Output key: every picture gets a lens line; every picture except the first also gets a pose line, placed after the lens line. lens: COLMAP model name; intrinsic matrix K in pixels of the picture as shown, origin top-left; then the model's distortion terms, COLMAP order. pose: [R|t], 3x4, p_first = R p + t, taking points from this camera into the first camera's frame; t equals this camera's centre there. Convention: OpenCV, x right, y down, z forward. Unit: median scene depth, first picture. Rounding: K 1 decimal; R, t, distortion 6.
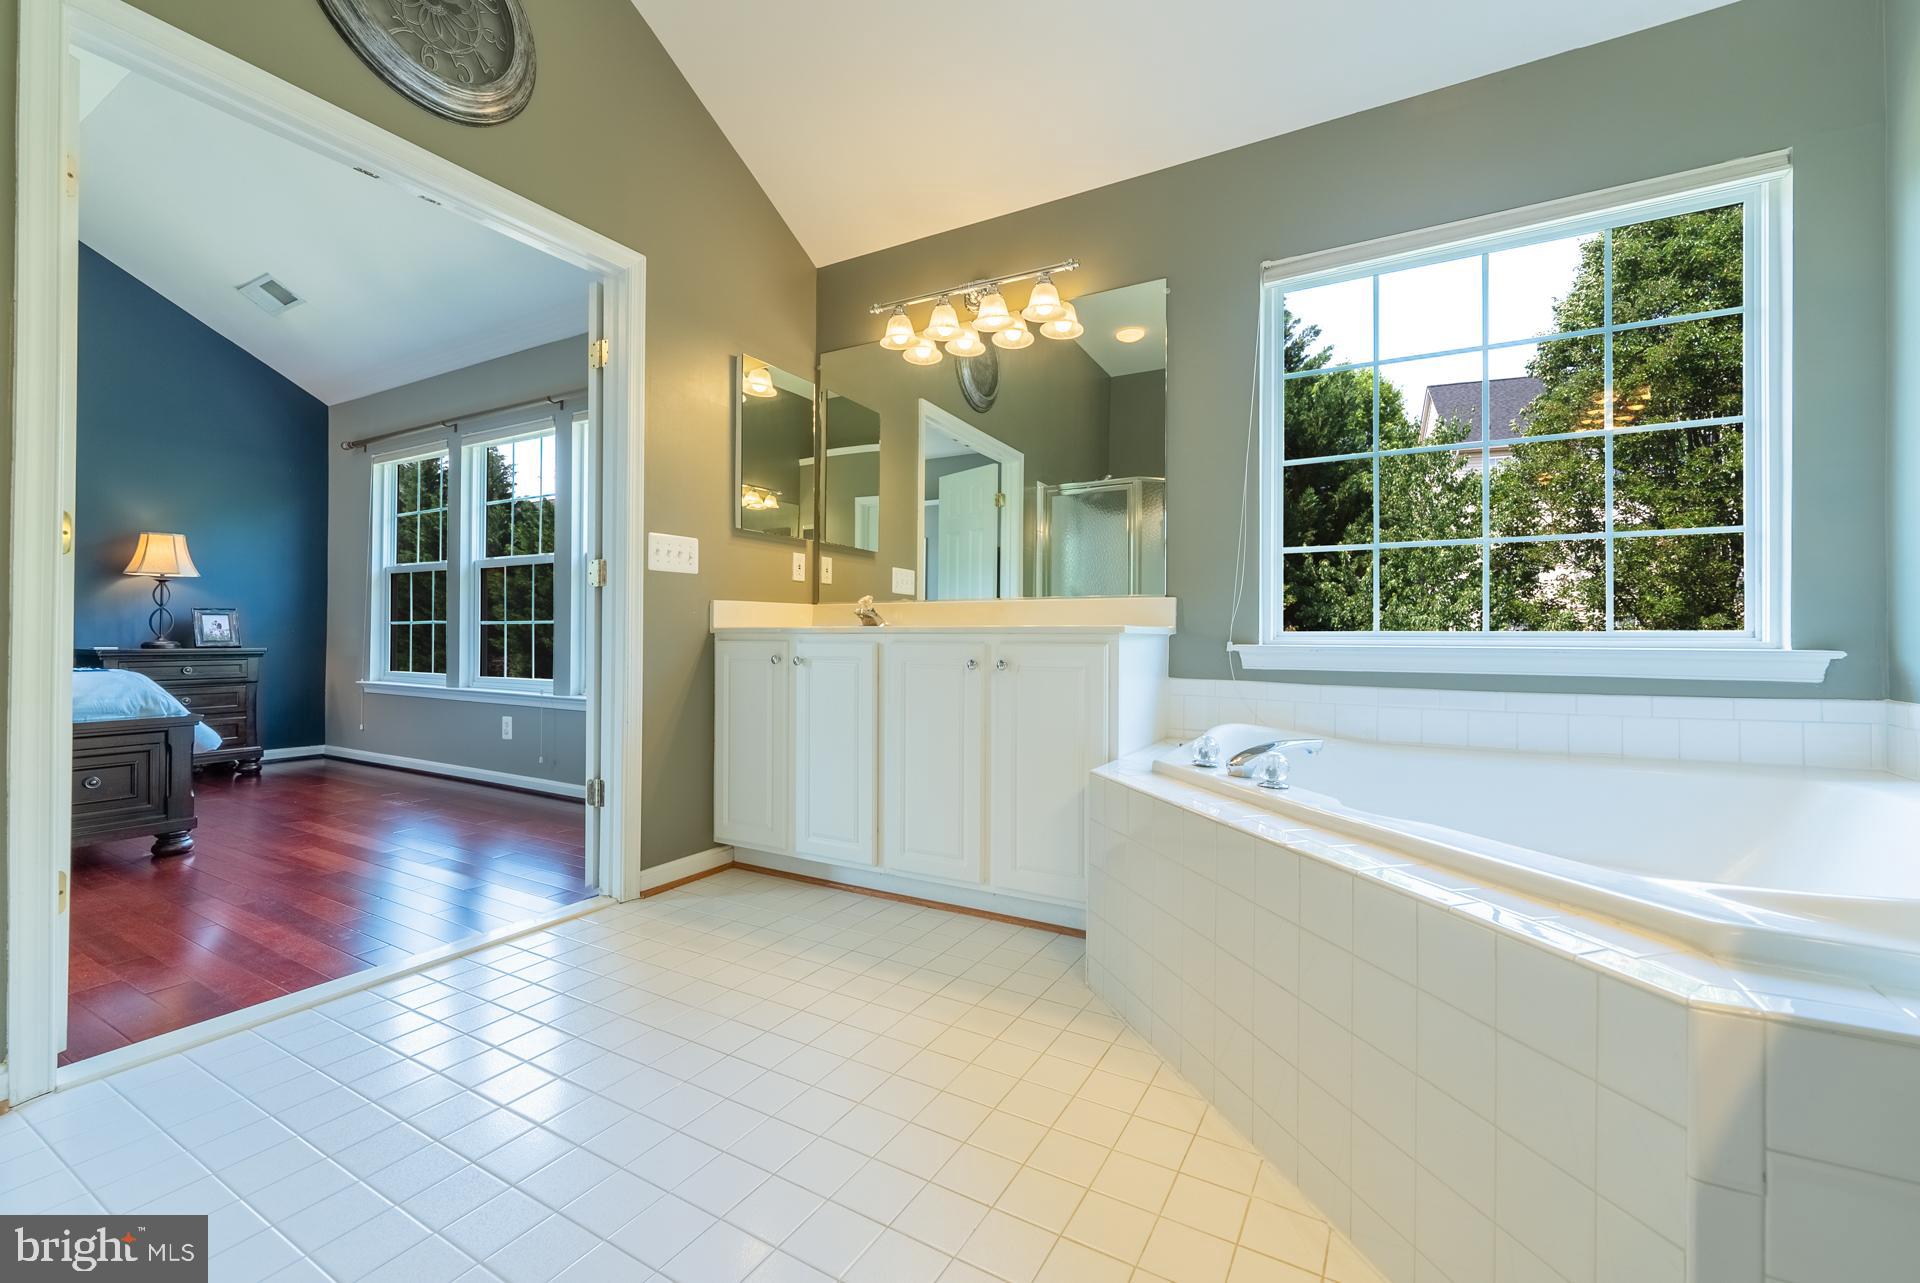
lens RADIAL K [[796.5, 0, 964.1], [0, 796.5, 647.3], [0, 0, 1]] dist [-0.001397, -0.000340]
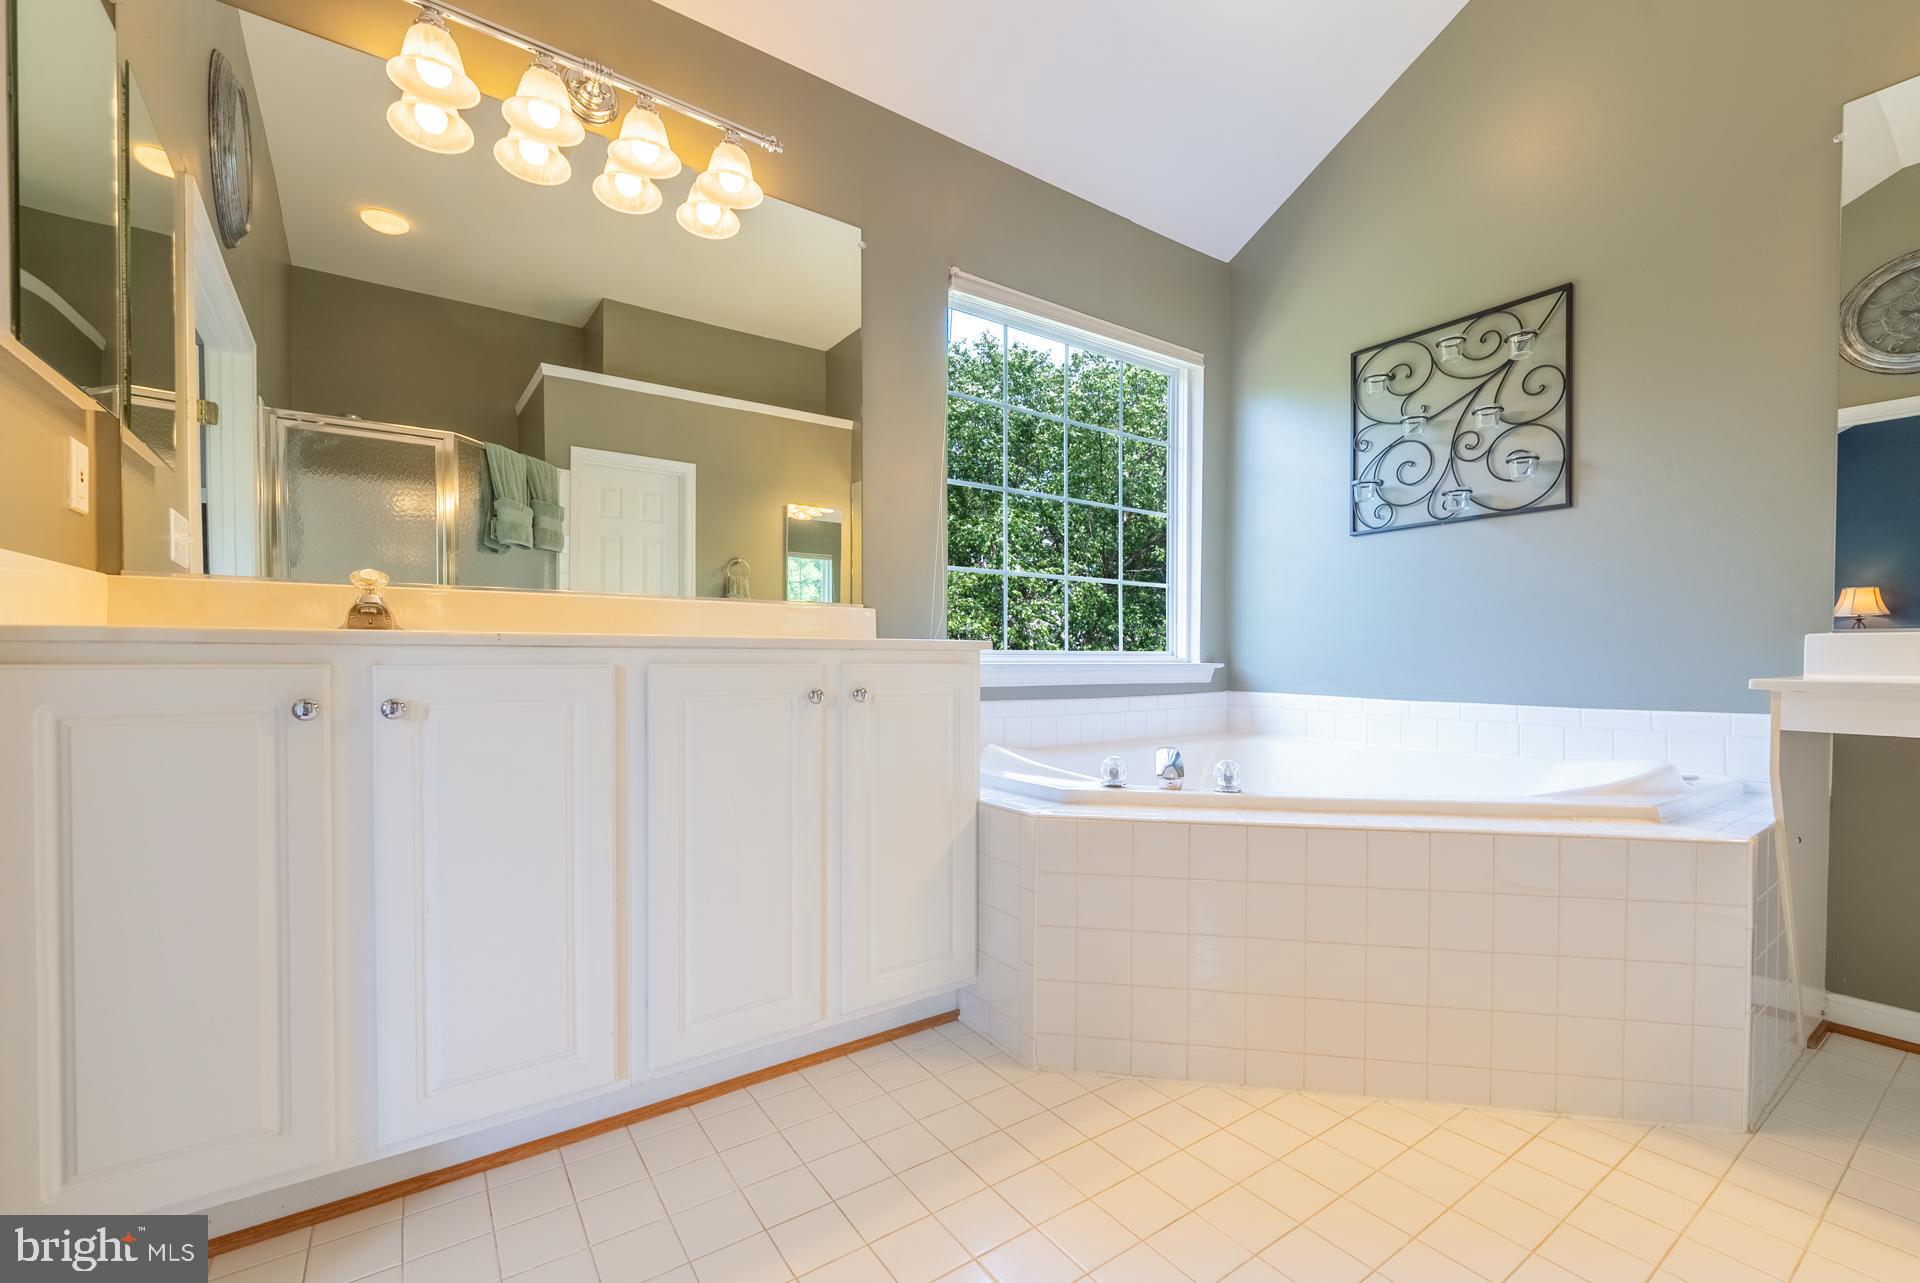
lens RADIAL K [[797.4, 0, 969.1], [0, 797.4, 674.4], [0, 0, 1]] dist [0.001346, -0.000058]
pose [[0.419162, -0.022680, 0.907628, -0.585742], [0.009456, 0.999743, 0.020615, -0.010243], [-0.907862, -0.000059, 0.419269, 0.664549]]
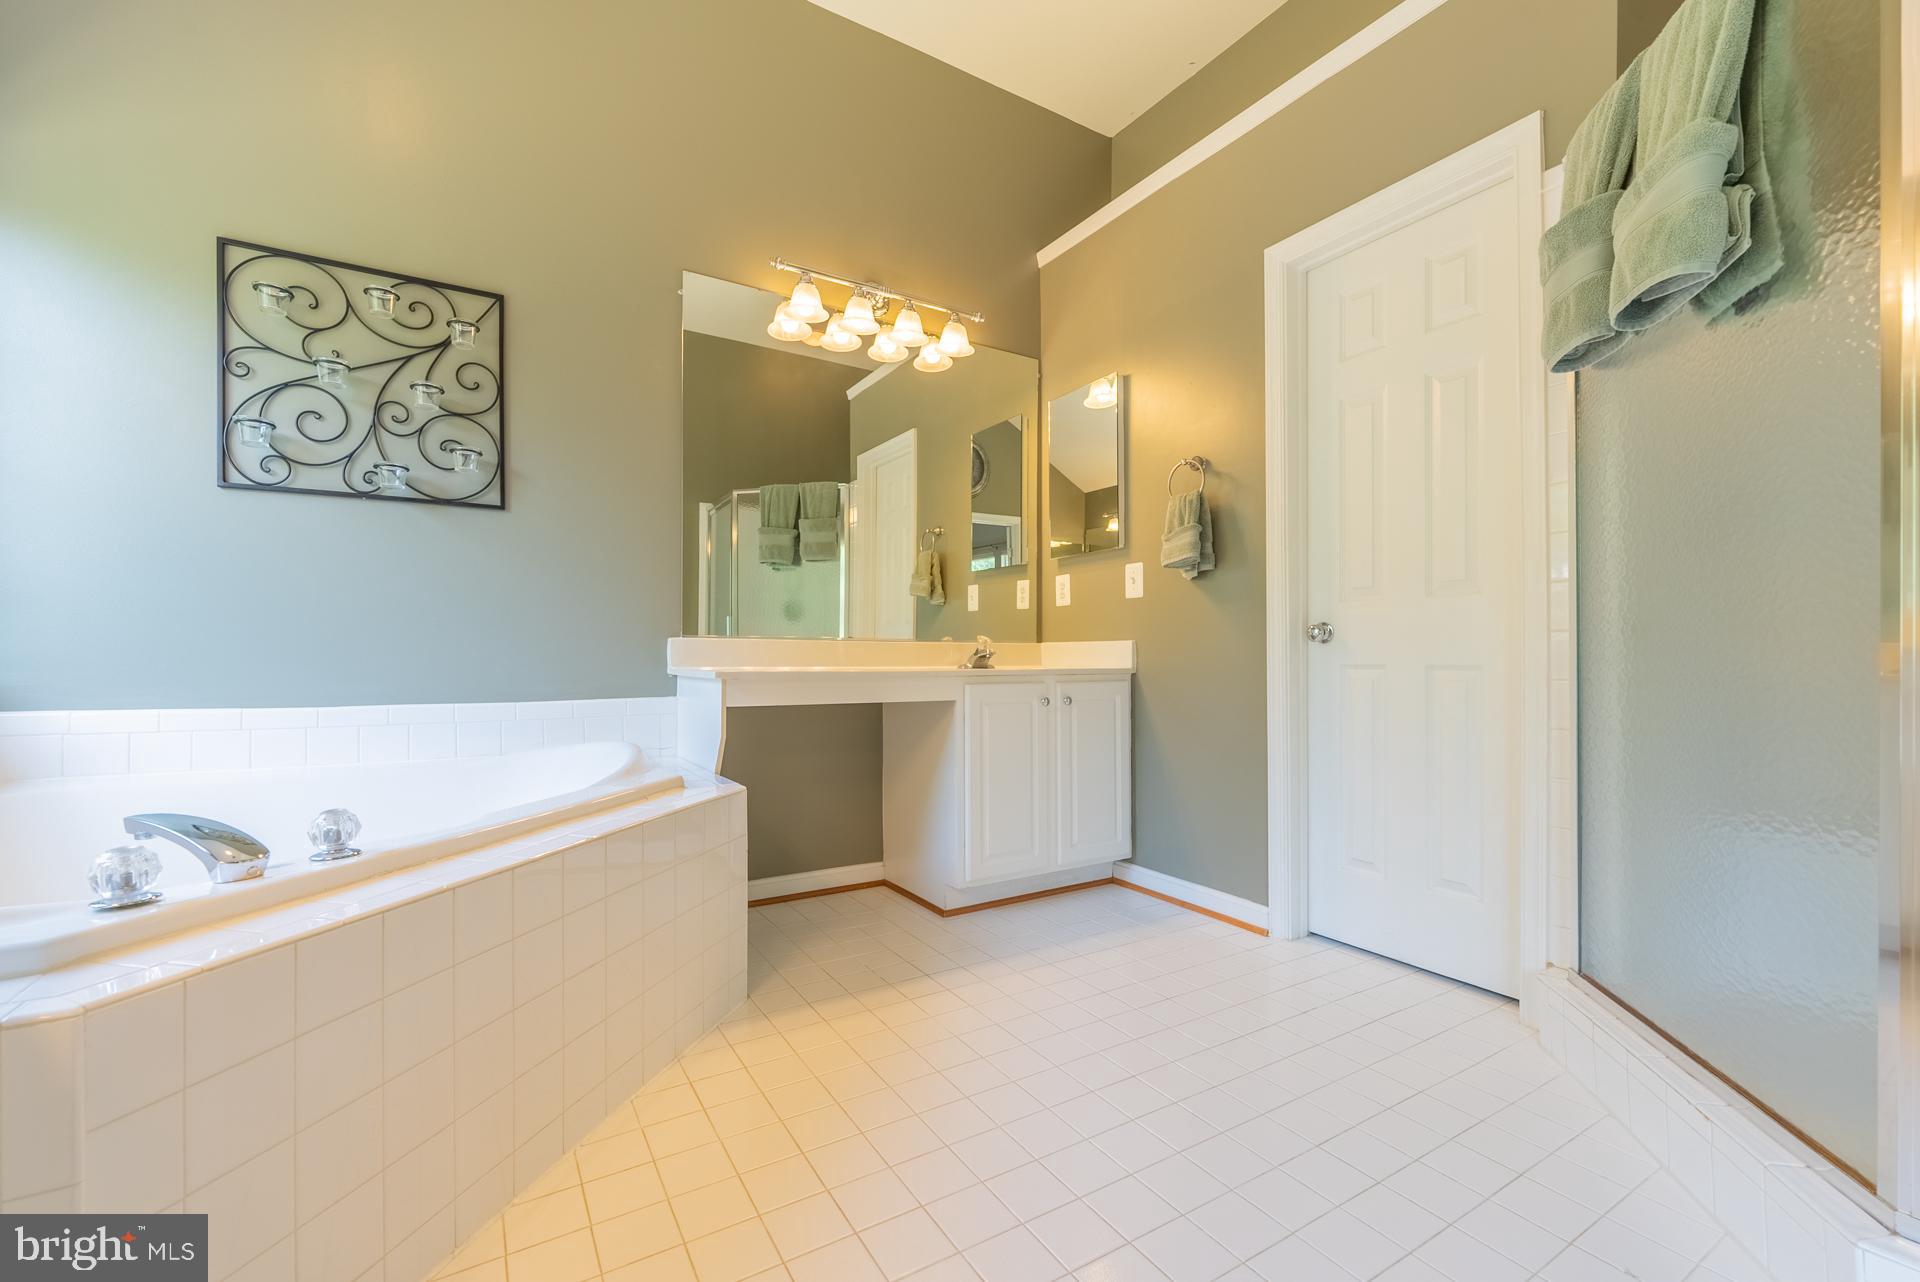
lens RADIAL K [[796.5, 0, 964.1], [0, 796.5, 646.8], [0, 0, 1]] dist [-0.001397, -0.000340]
pose [[-0.881355, -0.003440, 0.472442, -0.365200], [-0.002838, 0.999994, 0.001987, -0.017659], [-0.472446, 0.000411, -0.881359, 1.054219]]
